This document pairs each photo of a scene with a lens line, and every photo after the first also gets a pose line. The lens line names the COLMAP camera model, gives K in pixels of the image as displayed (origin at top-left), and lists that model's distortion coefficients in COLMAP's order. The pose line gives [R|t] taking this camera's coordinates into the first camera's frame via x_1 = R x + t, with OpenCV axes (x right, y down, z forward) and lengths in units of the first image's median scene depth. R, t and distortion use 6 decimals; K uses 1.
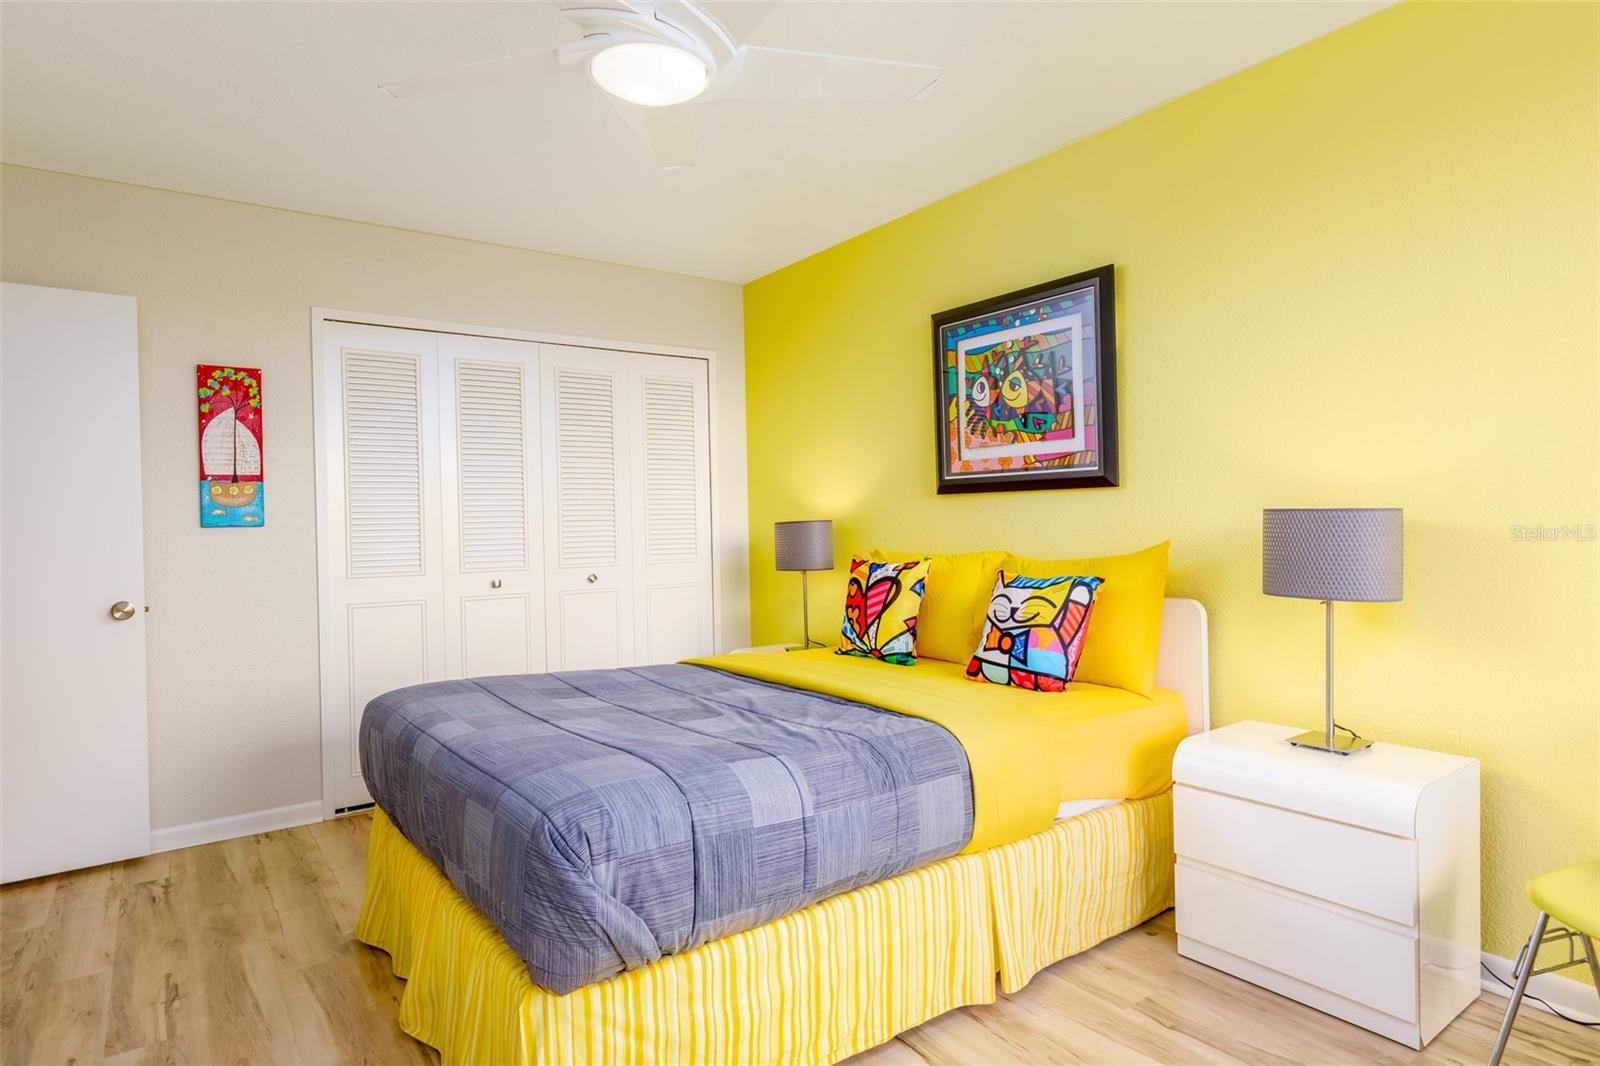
lens RADIAL K [[948.8, 0, 802.3], [0, 948.8, 527.2], [0, 0, 1]] dist [0.015926, 0.003627]
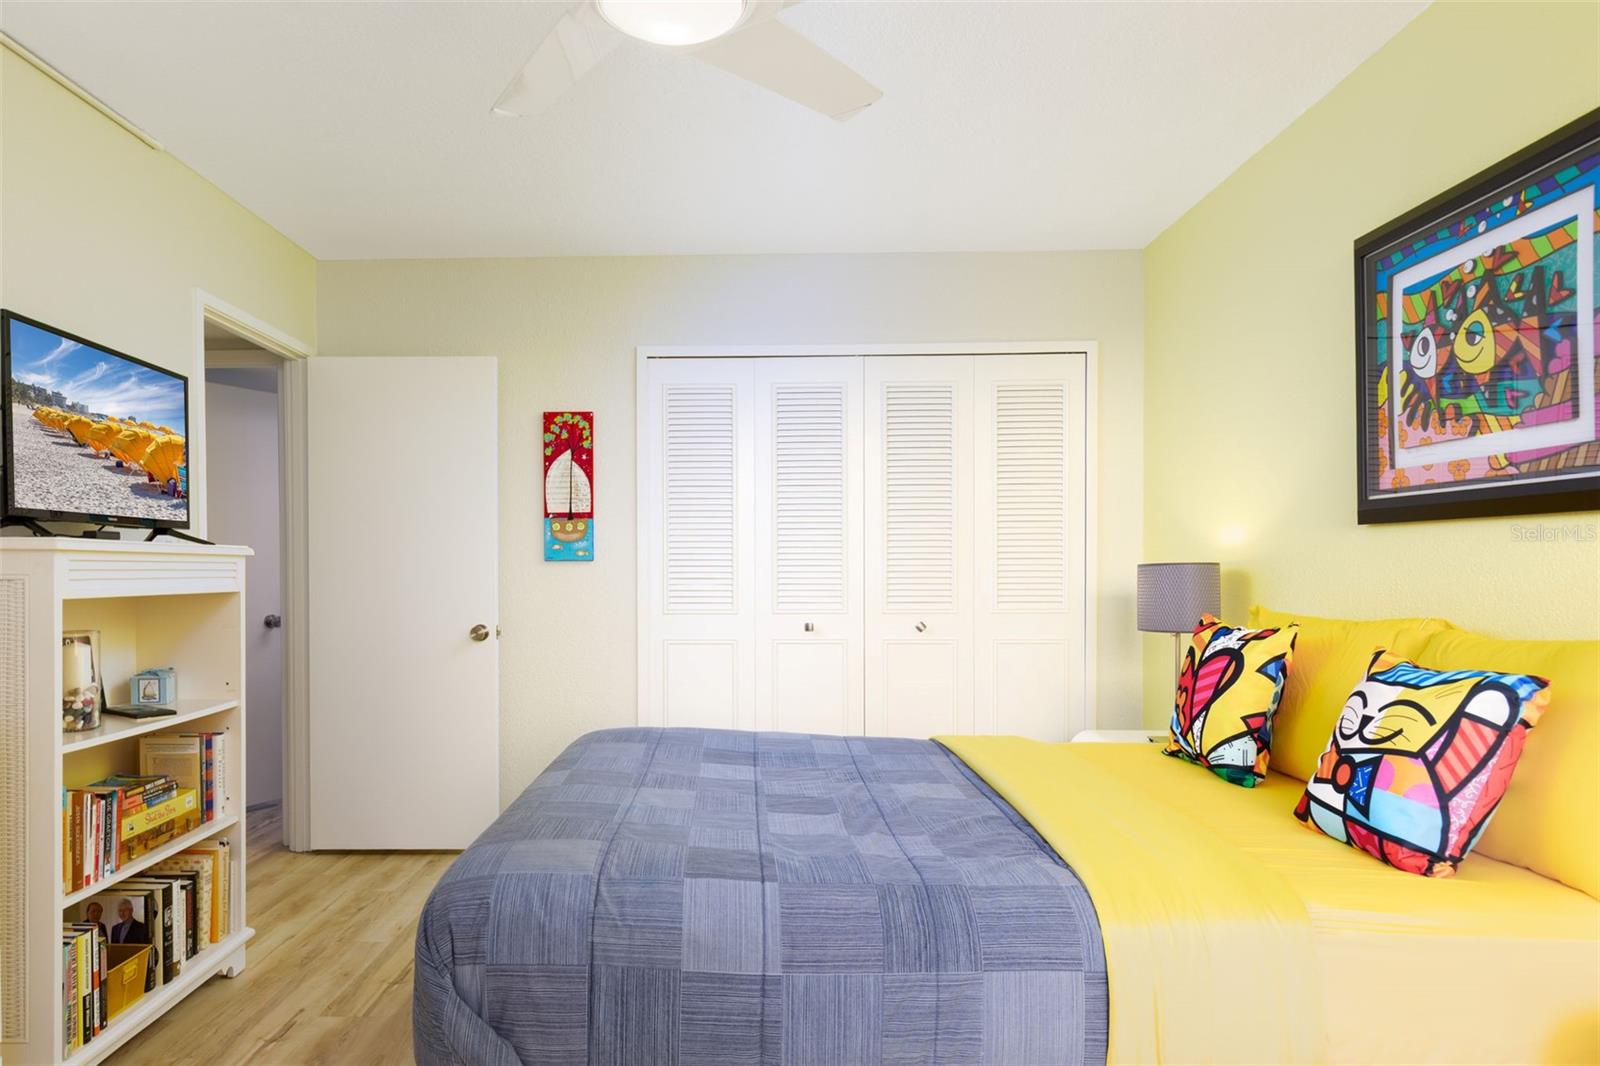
lens RADIAL K [[1020.2, 0, 688.4], [0, 1020.2, 574.2], [0, 0, 1]] dist [0.014803, -0.000647]
pose [[0.777425, 0.021570, -0.628606, 0.254812], [-0.015516, 0.999765, 0.015117, -0.005241], [0.628784, -0.001999, 0.777577, 0.210632]]
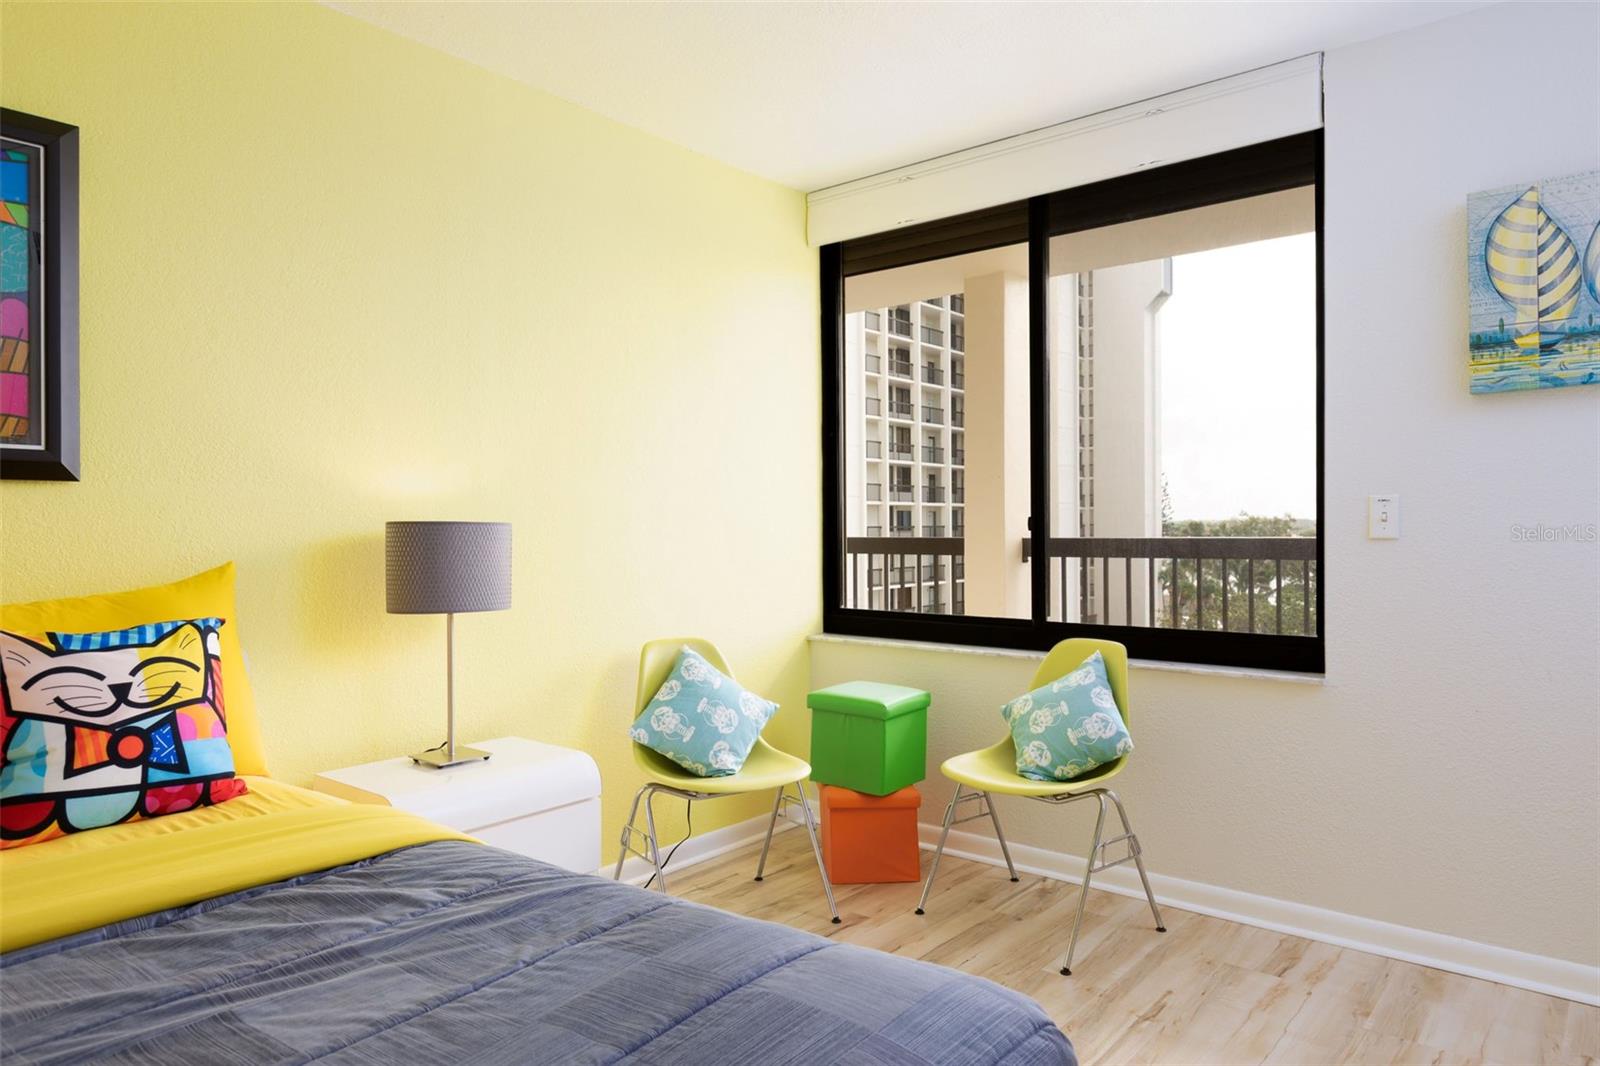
lens RADIAL K [[1002.4, 0, 790.3], [0, 1002.4, 545.4], [0, 0, 1]] dist [0.012908, -0.006271]
pose [[-0.257821, 0.005882, 0.966175, -0.399144], [0.021655, 0.999765, -0.000308, 0.009258], [-0.965950, 0.020843, -0.257888, 0.663191]]
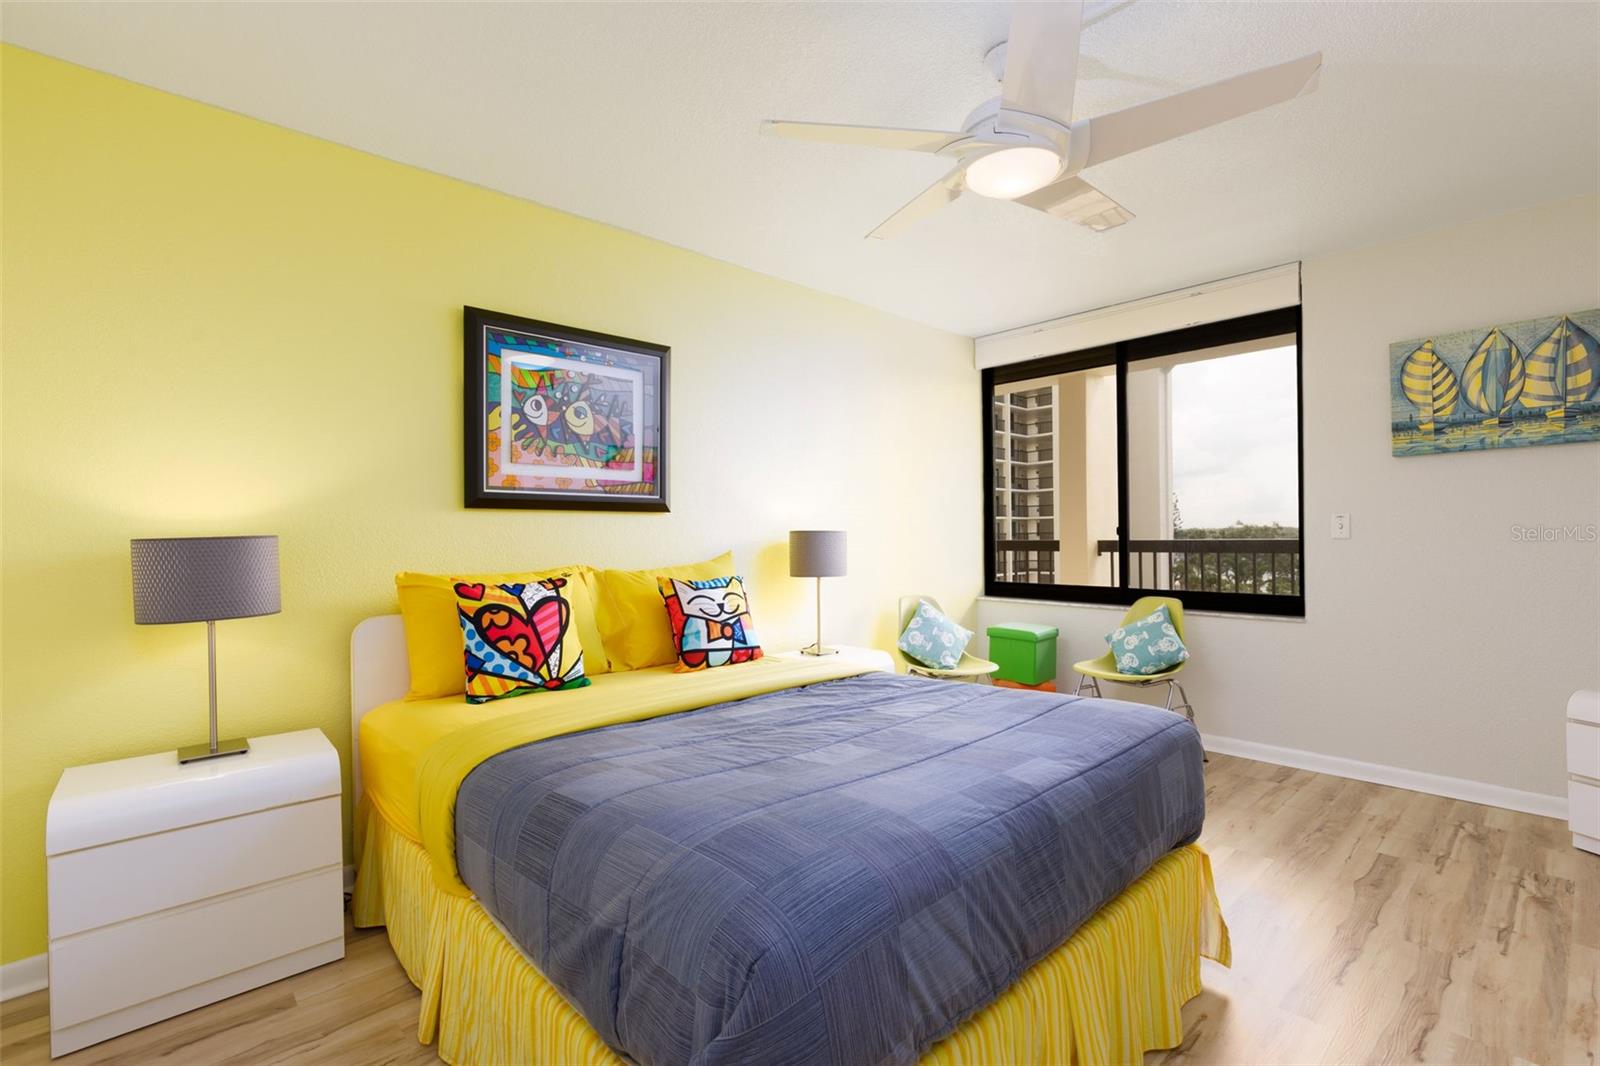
lens RADIAL K [[708.6, 0, 807.4], [0, 708.6, 540.4], [0, 0, 1]] dist [0.014738, -0.003209]
pose [[-0.138324, 0.016197, 0.990255, -0.633569], [0.022310, 0.999663, -0.013235, 0.013366], [-0.990136, 0.020262, -0.138639, 0.877863]]
